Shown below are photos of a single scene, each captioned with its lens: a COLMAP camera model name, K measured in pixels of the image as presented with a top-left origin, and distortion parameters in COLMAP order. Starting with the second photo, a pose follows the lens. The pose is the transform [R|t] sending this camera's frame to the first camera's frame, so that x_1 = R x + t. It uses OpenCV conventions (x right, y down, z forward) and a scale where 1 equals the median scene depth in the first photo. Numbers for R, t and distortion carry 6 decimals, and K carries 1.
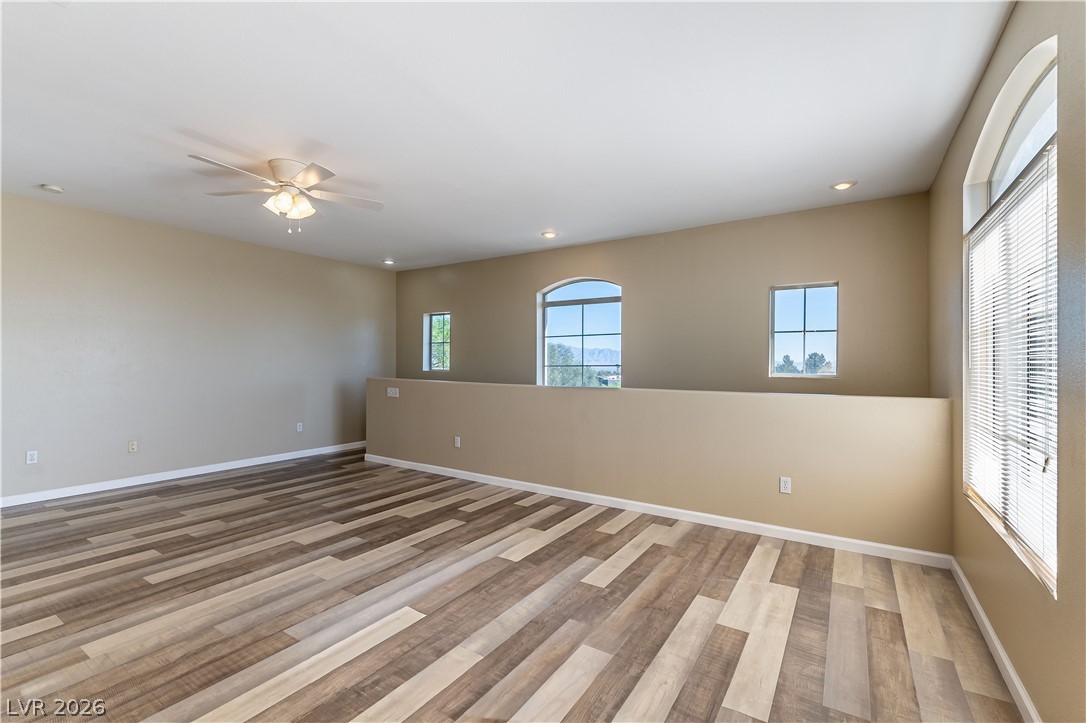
lens RADIAL K [[470.3, 0, 551.3], [0, 470.3, 361.4], [0, 0, 1]] dist [0.002103, -0.001295]
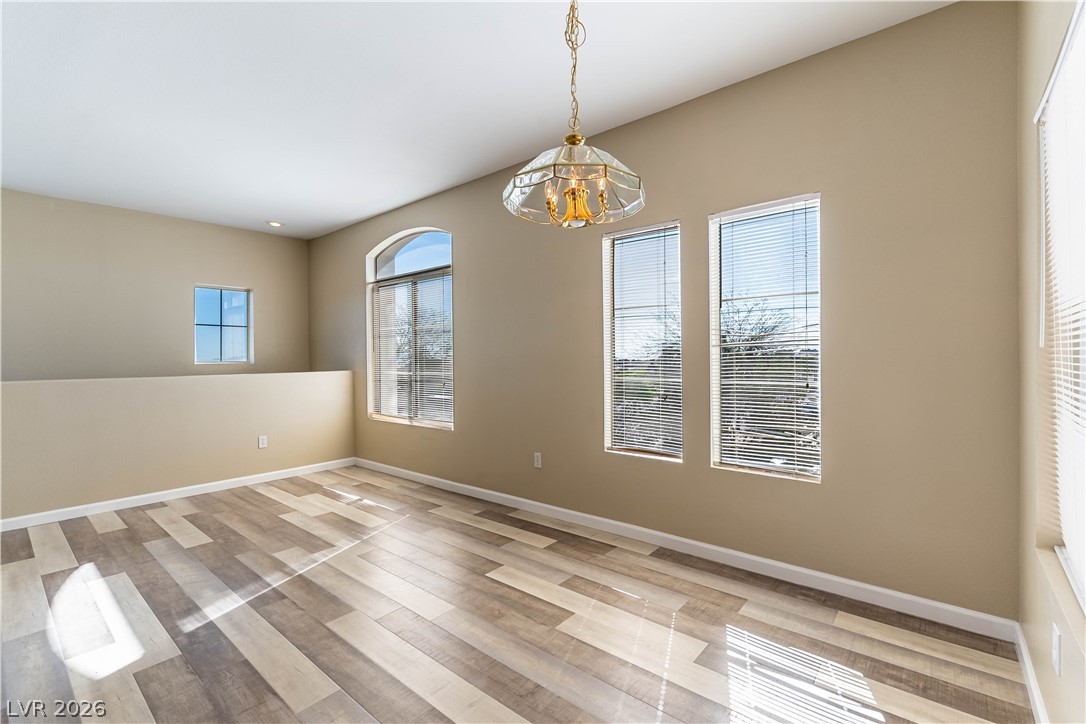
lens RADIAL K [[470.3, 0, 545.3], [0, 470.3, 358.5], [0, 0, 1]] dist [0.002103, -0.001295]
pose [[0.130702, -0.008227, 0.991388, -0.696857], [0.008514, 0.999938, 0.007176, 0.023323], [-0.991385, 0.007502, 0.130763, 0.027315]]
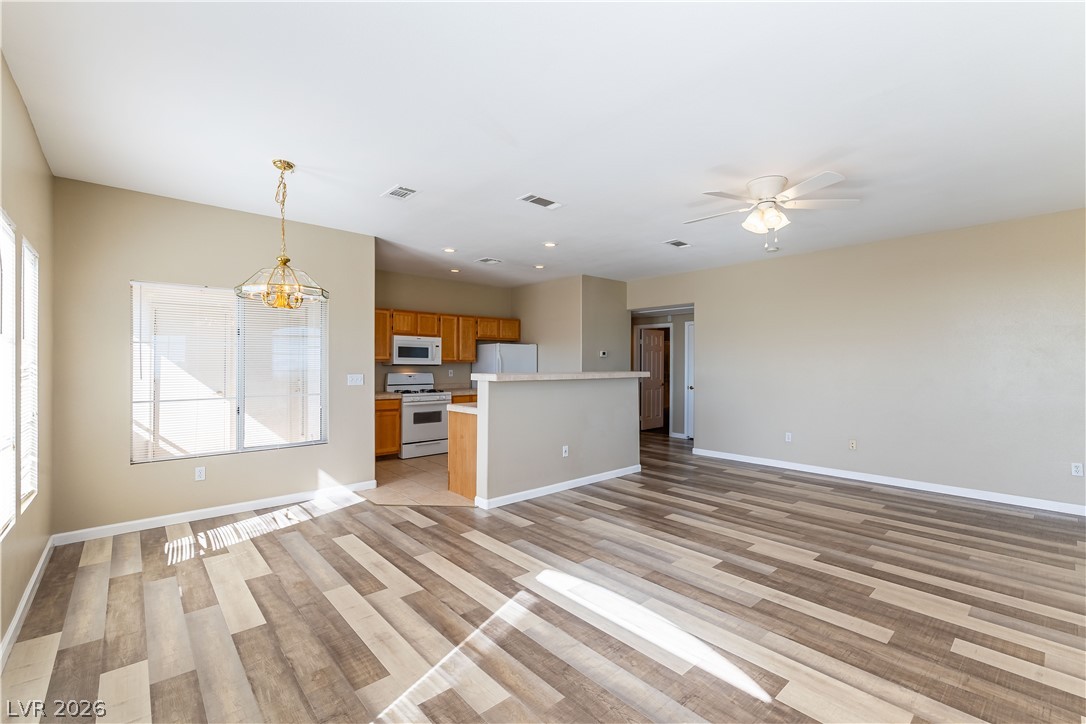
lens RADIAL K [[470.3, 0, 543.0], [0, 470.3, 347.7], [0, 0, 1]] dist [0.002103, -0.001295]
pose [[-0.272819, -0.038579, -0.961291, 0.555462], [-0.000284, 0.999199, -0.040020, -0.009551], [0.962065, -0.010645, -0.272612, 0.784571]]
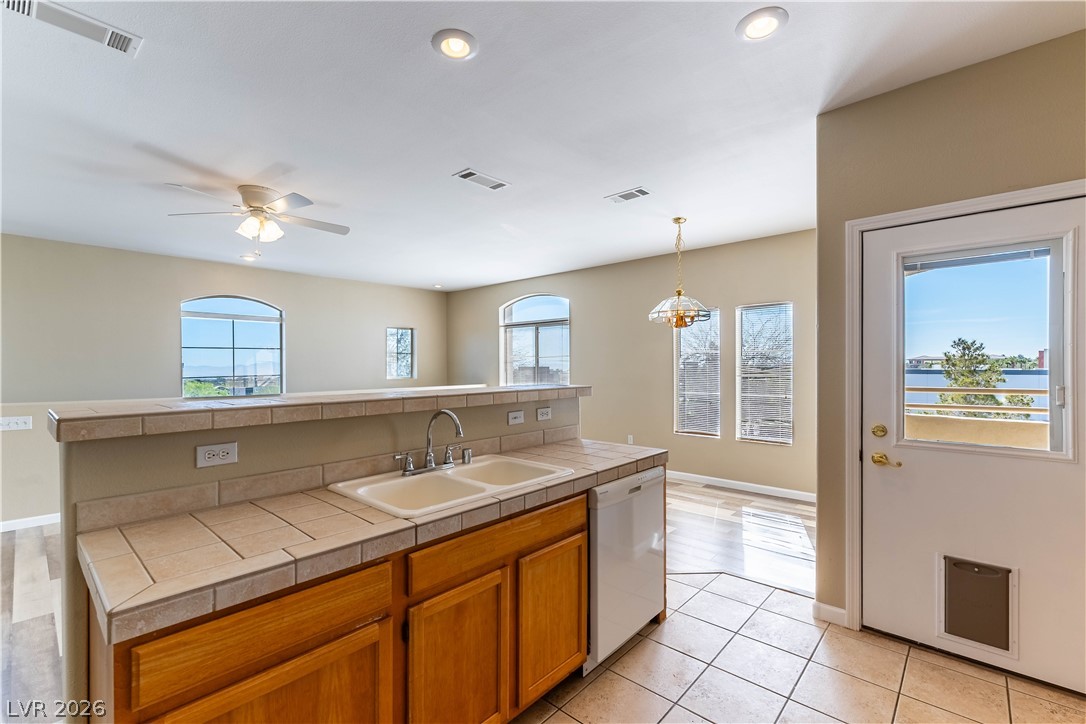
lens RADIAL K [[470.3, 0, 539.2], [0, 470.3, 365.4], [0, 0, 1]] dist [0.002103, -0.001295]
pose [[0.174084, -0.007527, 0.984702, -1.425665], [0.004293, 0.999967, 0.006885, -0.033058], [-0.984721, 0.003029, 0.174111, 0.203208]]
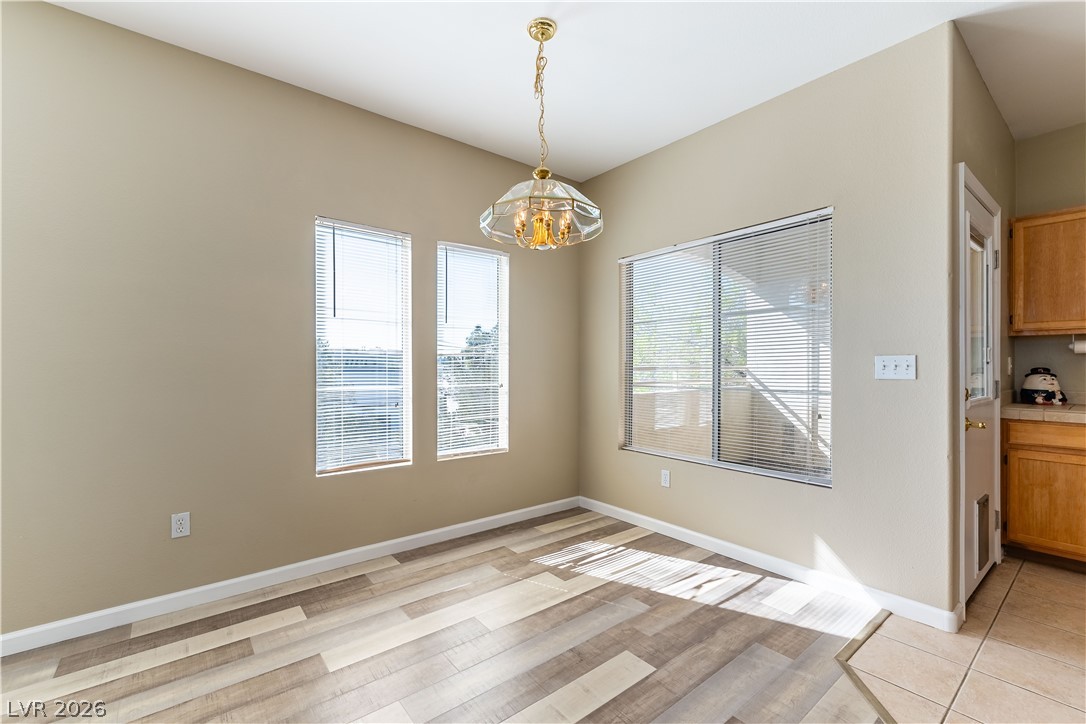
lens RADIAL K [[470.3, 0, 548.9], [0, 470.3, 362.0], [0, 0, 1]] dist [0.002103, -0.001295]
pose [[-0.947502, -0.002779, 0.319736, -0.380670], [-0.004946, 0.999970, -0.005965, 0.028737], [-0.319710, -0.007234, -0.947488, 0.619663]]
